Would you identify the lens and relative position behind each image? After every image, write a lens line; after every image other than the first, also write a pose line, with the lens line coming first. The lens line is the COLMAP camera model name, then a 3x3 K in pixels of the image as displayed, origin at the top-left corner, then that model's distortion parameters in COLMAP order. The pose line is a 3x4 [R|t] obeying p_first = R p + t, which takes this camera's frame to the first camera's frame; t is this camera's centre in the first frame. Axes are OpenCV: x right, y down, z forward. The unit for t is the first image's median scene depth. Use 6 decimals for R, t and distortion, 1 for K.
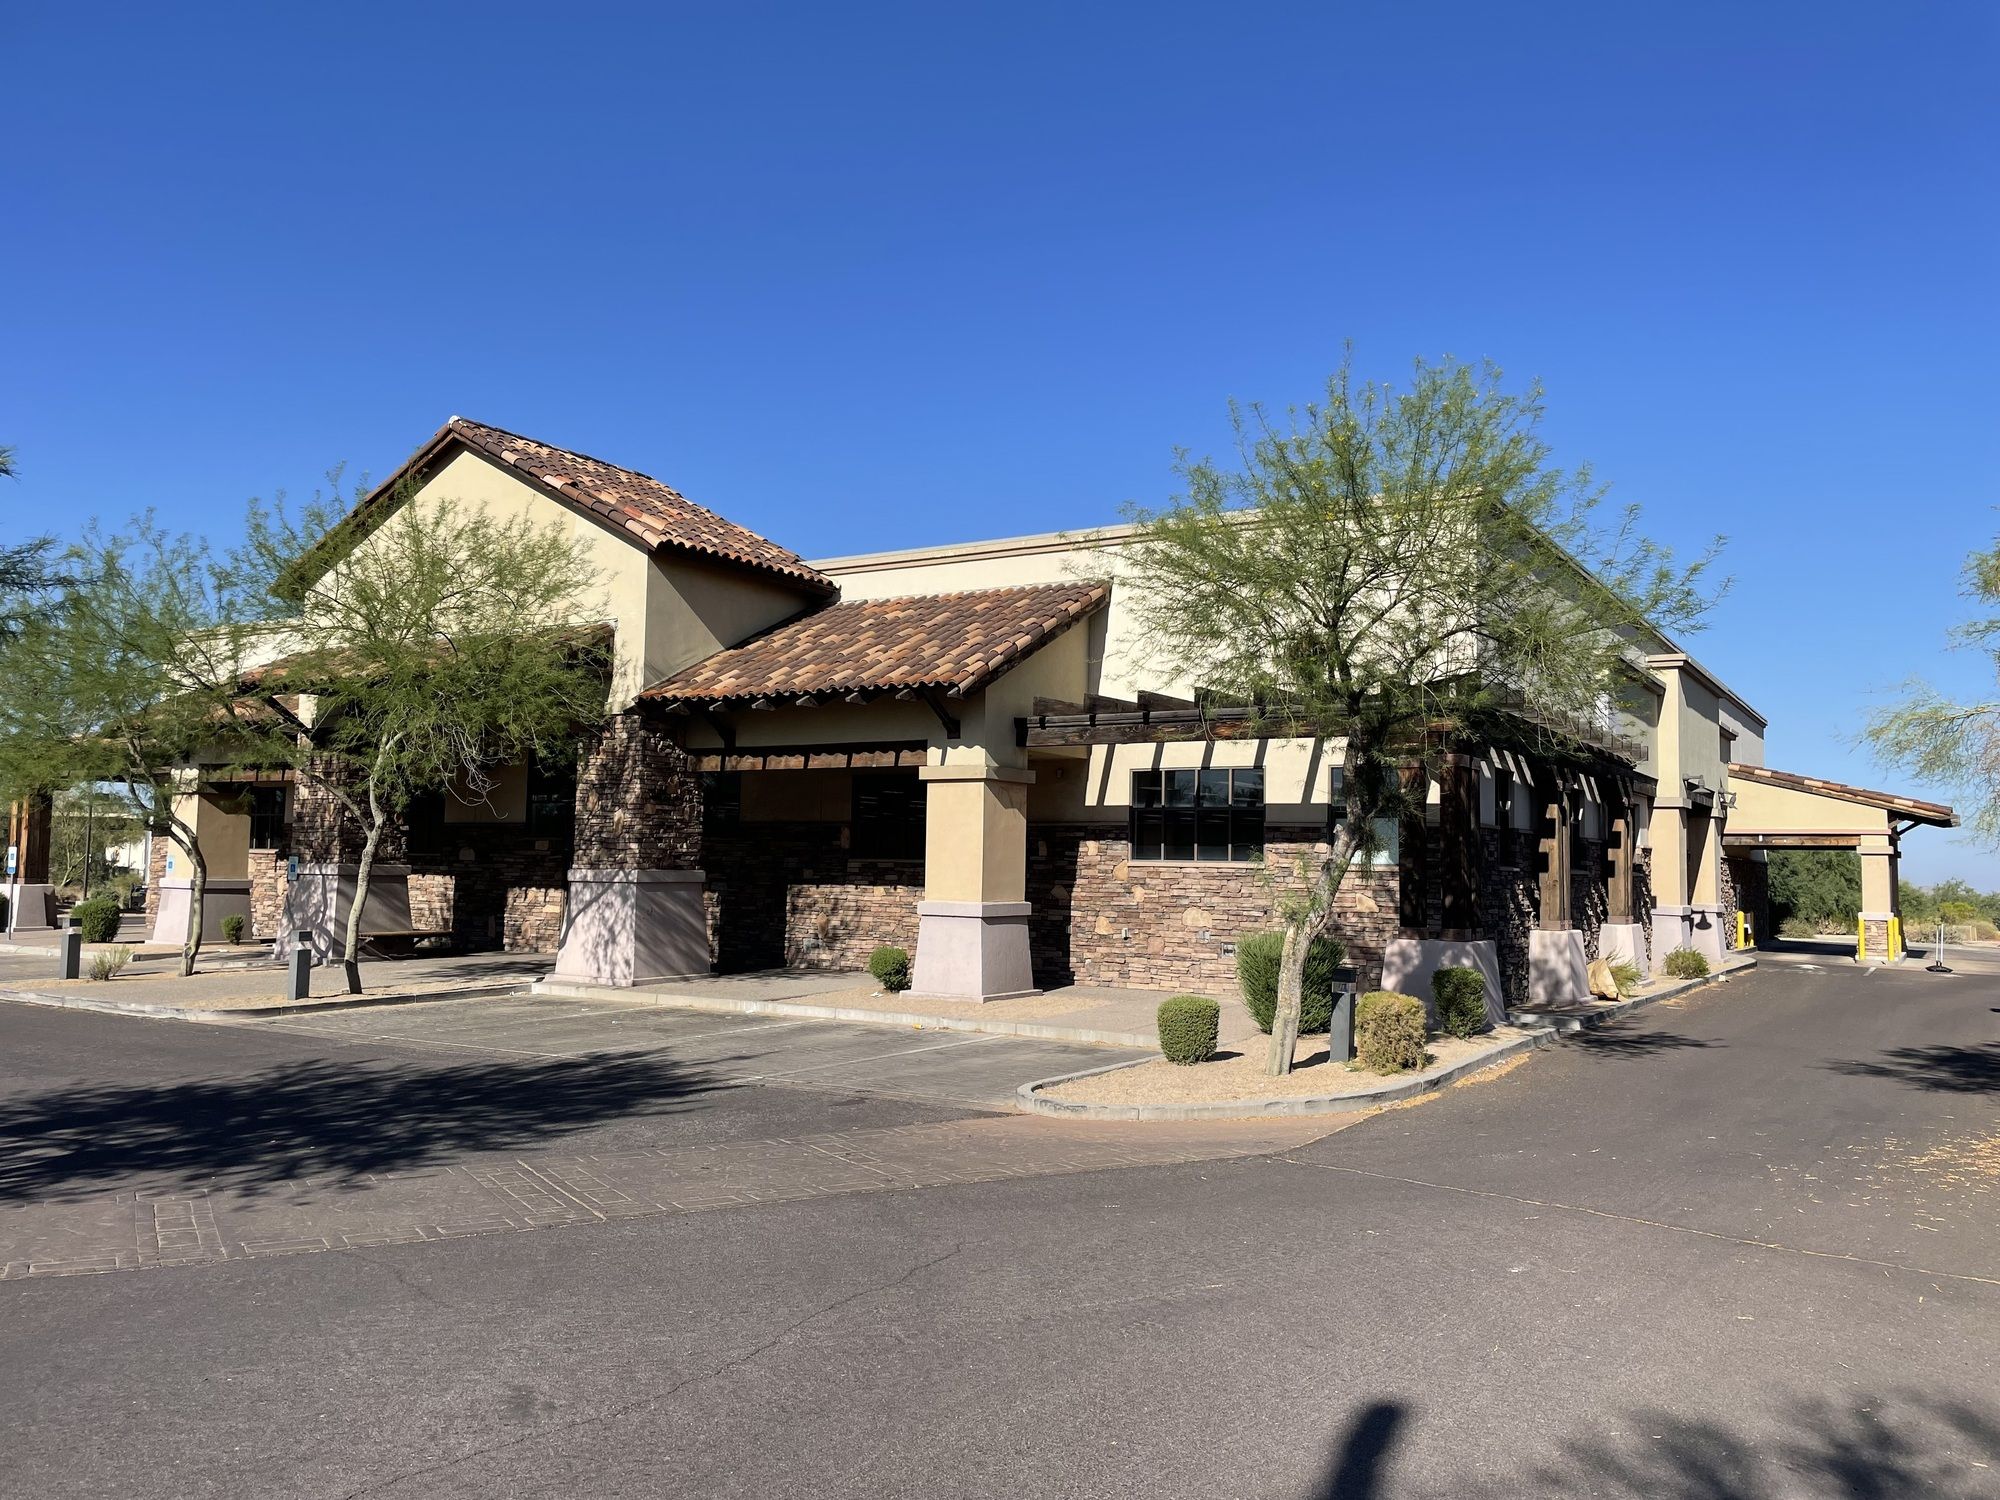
lens RADIAL K [[1492.6, 0, 1009.6], [0, 1492.6, 756.3], [0, 0, 1]] dist [0.115123, -0.160818]
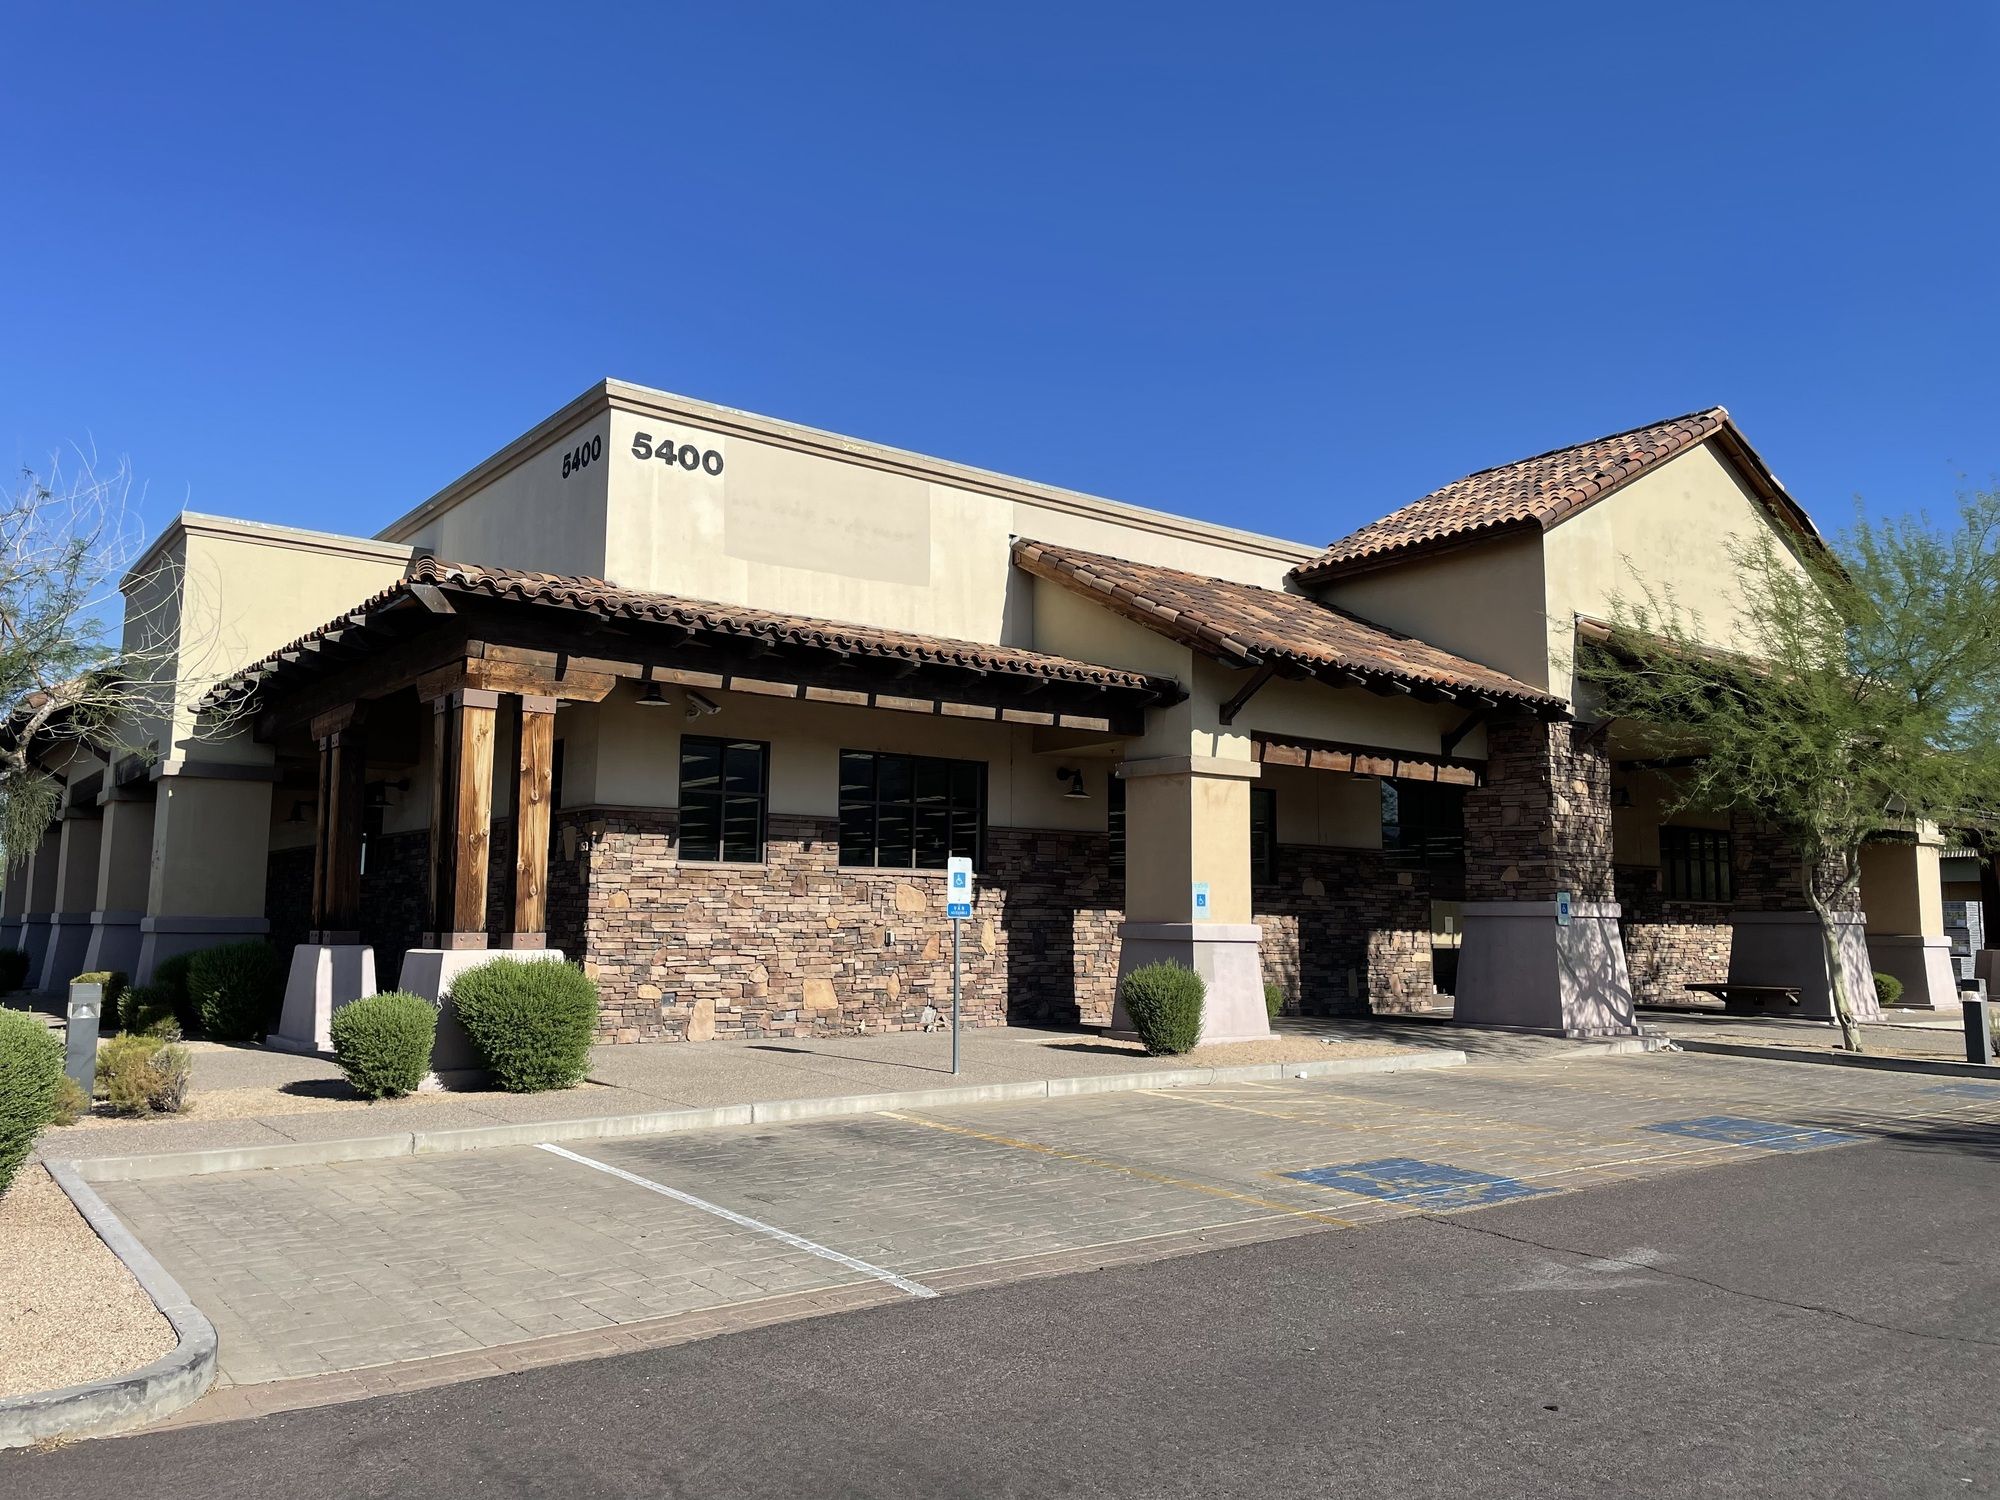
lens RADIAL K [[1492.6, 0, 1009.6], [0, 1492.6, 756.3], [0, 0, 1]] dist [0.115123, -0.160818]
pose [[0.356085, 0.090429, 0.930068, -1.458428], [-0.071710, 0.995016, -0.069289, 0.082204], [-0.931698, -0.042022, 0.360795, 1.152765]]
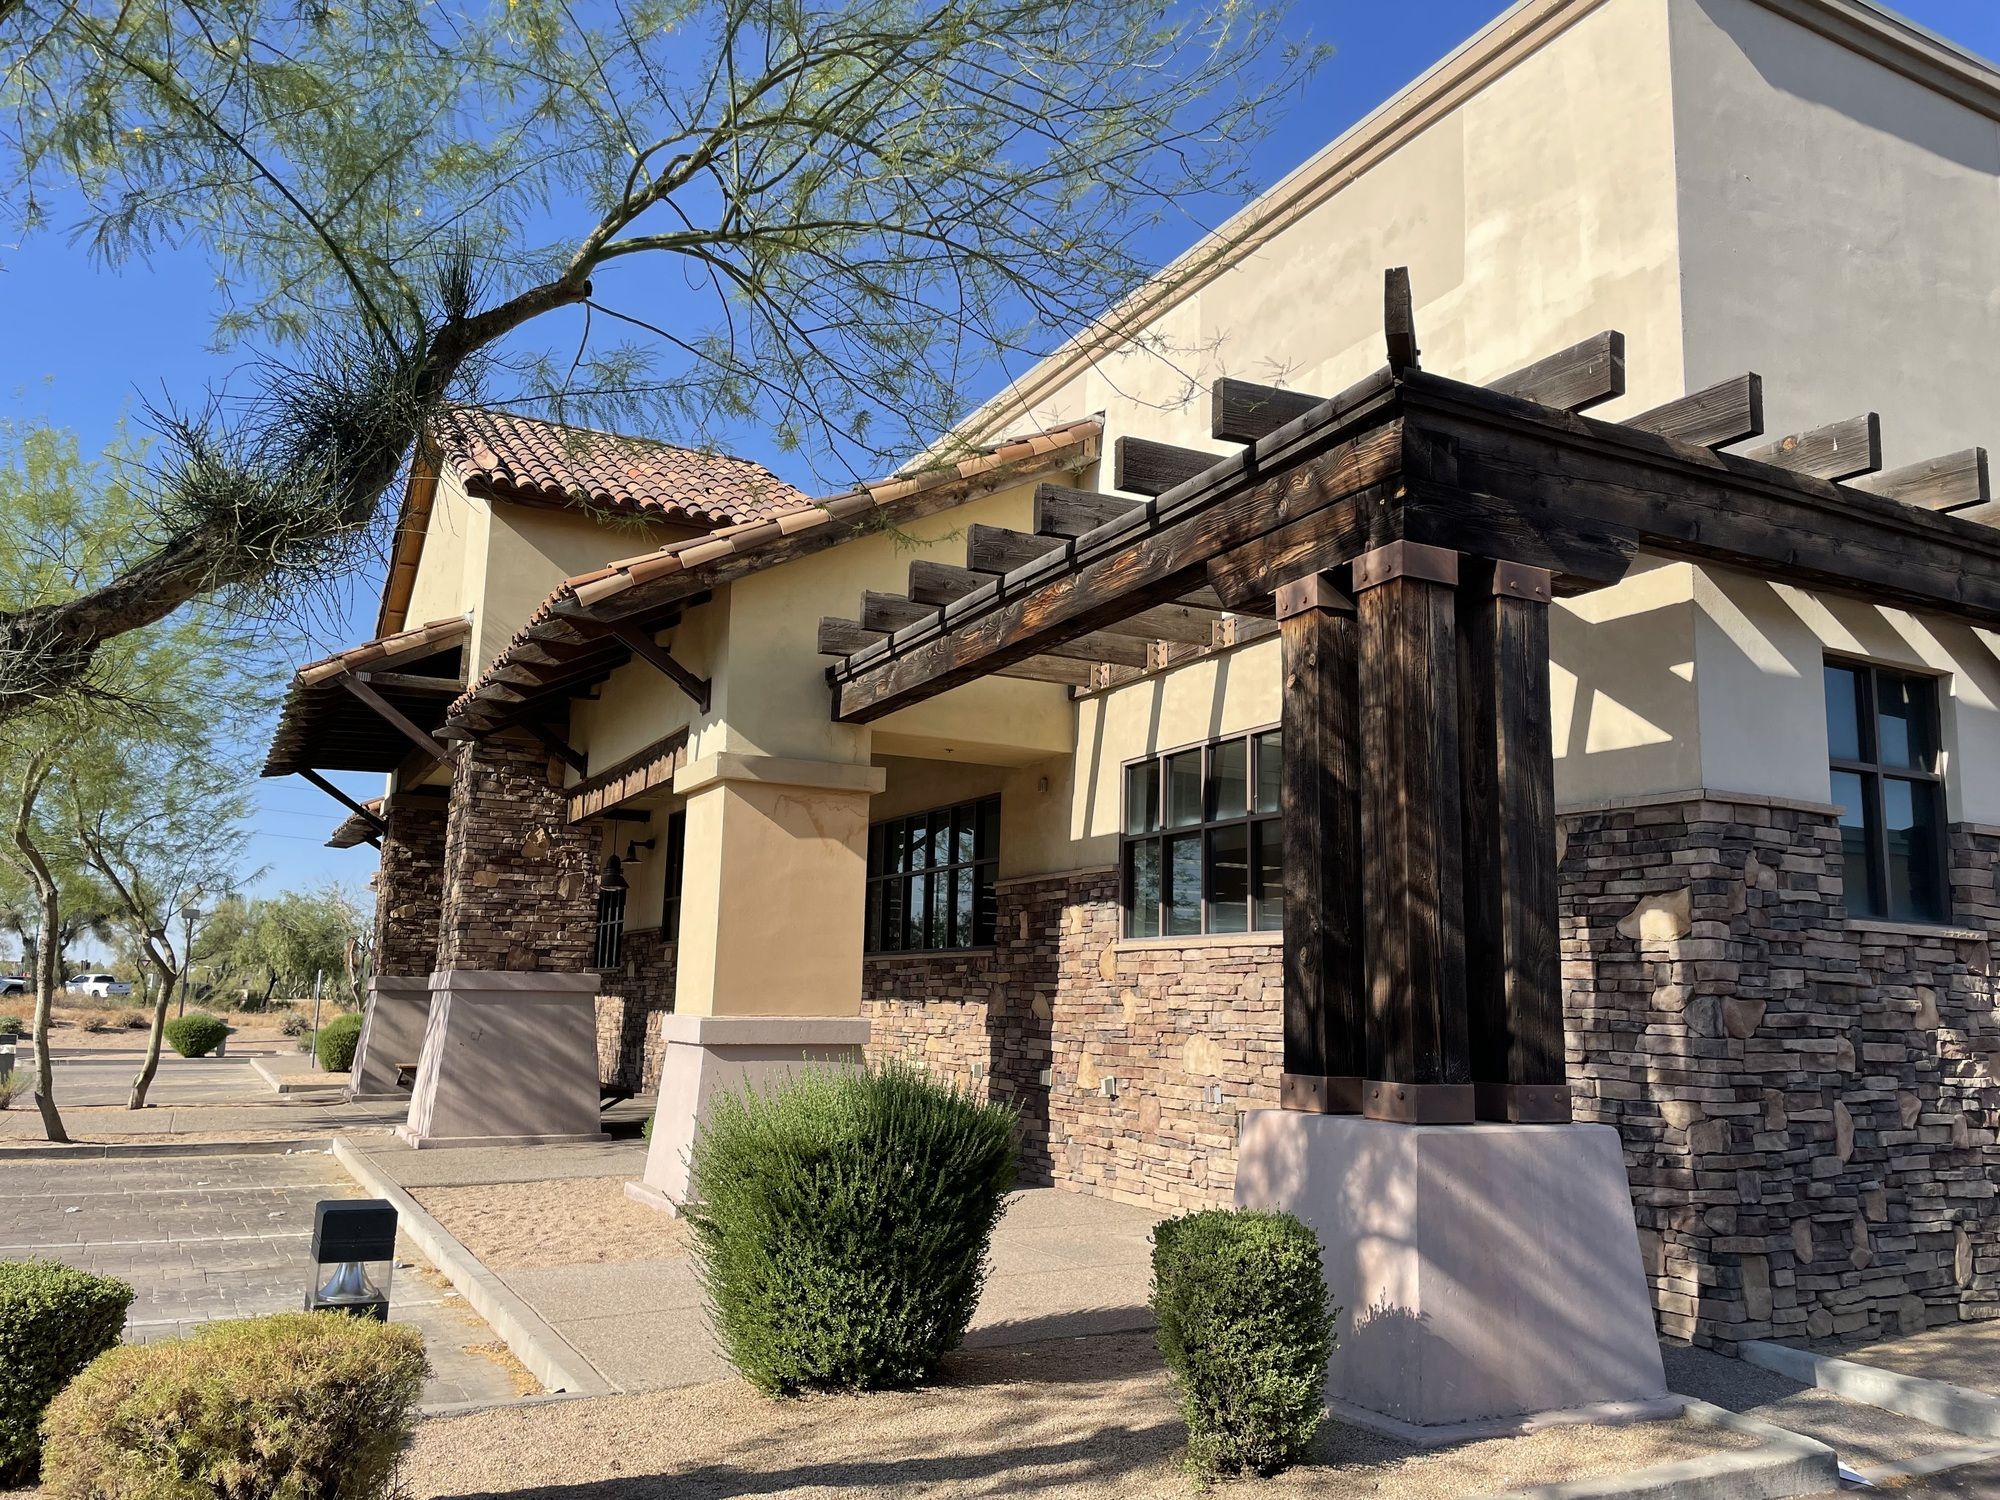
lens RADIAL K [[1492.6, 0, 1009.6], [0, 1492.6, 756.3], [0, 0, 1]] dist [0.115123, -0.160818]
pose [[0.863576, -0.080334, -0.497778, 0.298921], [0.028946, 0.993497, -0.110118, 0.061071], [0.503387, 0.080687, 0.860286, 0.527001]]
